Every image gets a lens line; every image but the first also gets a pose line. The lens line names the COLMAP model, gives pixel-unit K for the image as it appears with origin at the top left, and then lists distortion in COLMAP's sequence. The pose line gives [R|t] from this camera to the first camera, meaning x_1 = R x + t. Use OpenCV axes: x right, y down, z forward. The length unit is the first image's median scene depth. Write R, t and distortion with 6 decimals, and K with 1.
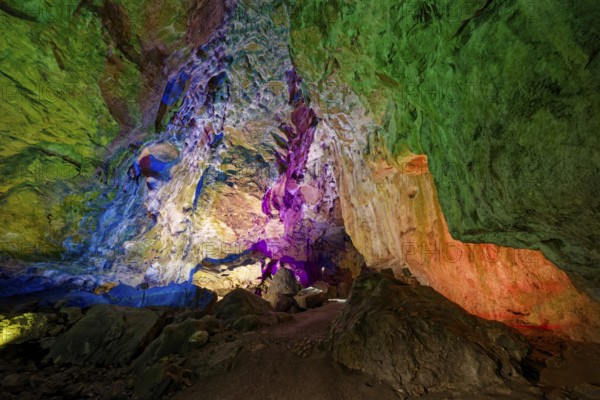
lens RADIAL K [[237.8, 0, 299.4], [0, 237.8, 201.6], [0, 0, 1]] dist [-0.002129, -0.000151]
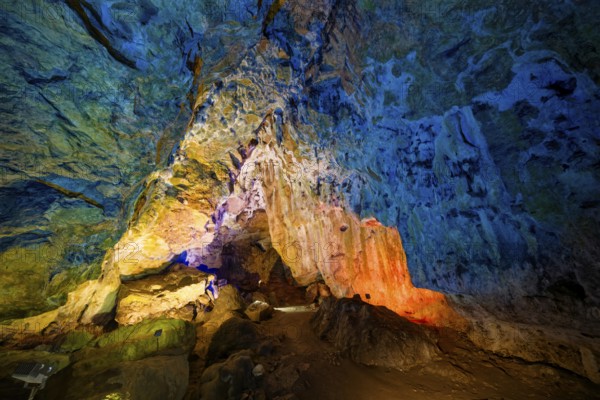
lens RADIAL K [[241.1, 0, 300.0], [0, 241.1, 200.0], [0, 0, 1]] dist [-0.001515, 0.000165]
pose [[0.845665, 0.104841, 0.523315, -0.387905], [-0.126785, 0.991911, 0.006163, -0.136250], [-0.518436, -0.071560, 0.852117, -0.047722]]
